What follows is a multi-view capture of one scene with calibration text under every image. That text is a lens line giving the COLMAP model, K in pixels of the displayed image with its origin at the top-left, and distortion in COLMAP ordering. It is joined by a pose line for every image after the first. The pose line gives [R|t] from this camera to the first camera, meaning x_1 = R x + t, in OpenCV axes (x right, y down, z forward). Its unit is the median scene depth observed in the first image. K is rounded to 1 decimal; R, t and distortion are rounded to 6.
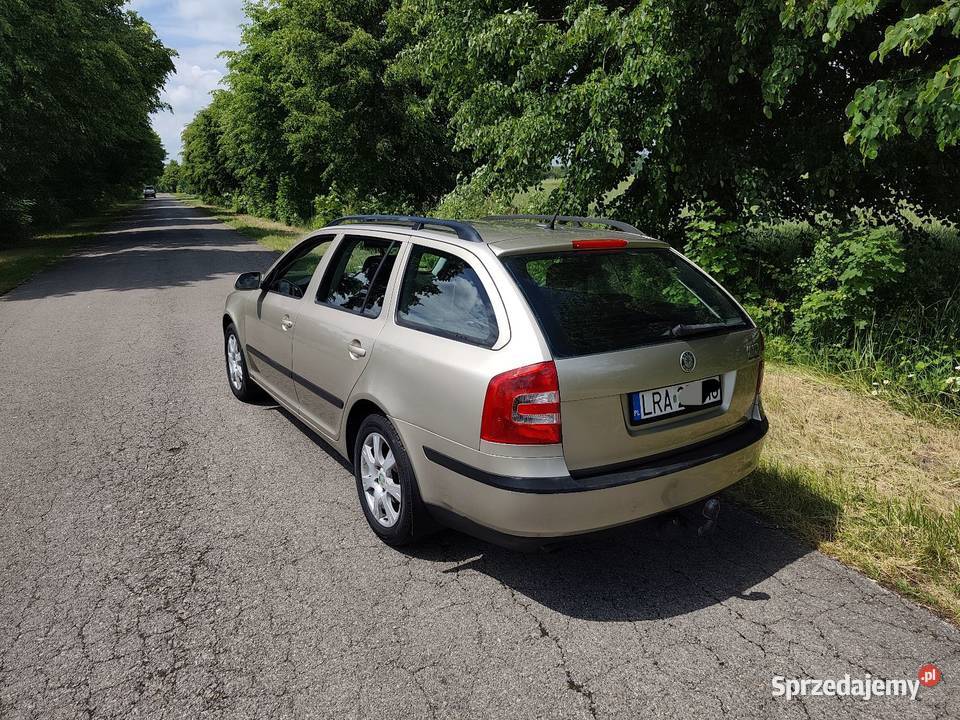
lens RADIAL K [[645.6, 0, 497.2], [0, 645.6, 357.2], [0, 0, 1]] dist [-0.004067, 0.003392]
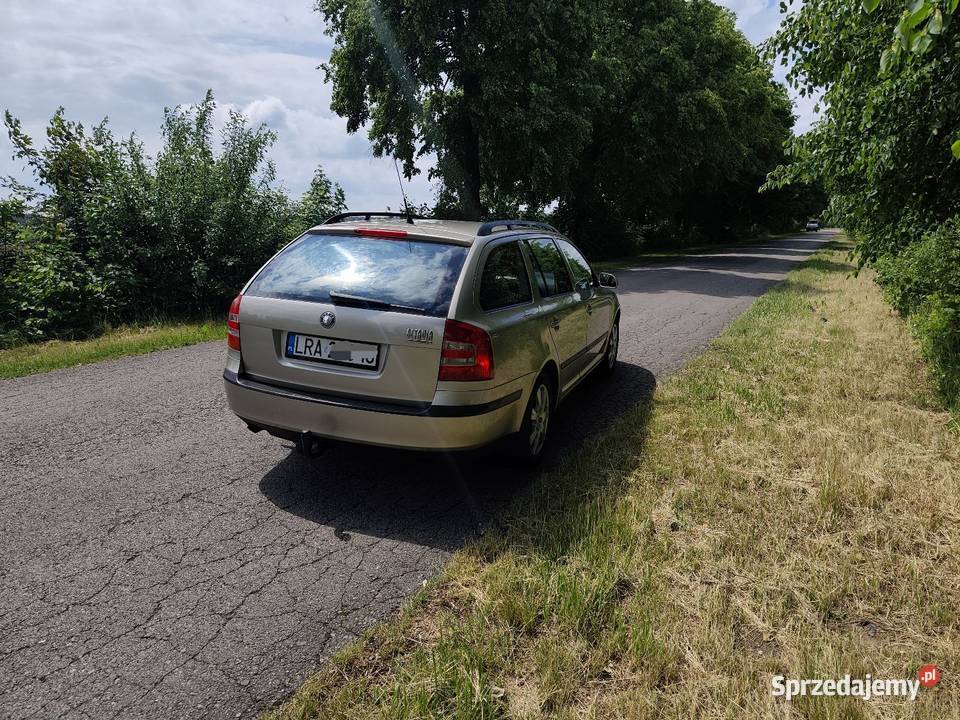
lens RADIAL K [[651.9, 0, 484.2], [0, 651.9, 358.0], [0, 0, 1]] dist [0.003648, 0.003530]
pose [[0.586796, 0.193011, -0.786395, 1.399094], [-0.233890, 0.970181, 0.063595, -0.070118], [0.775220, 0.146612, 0.614442, 0.433692]]
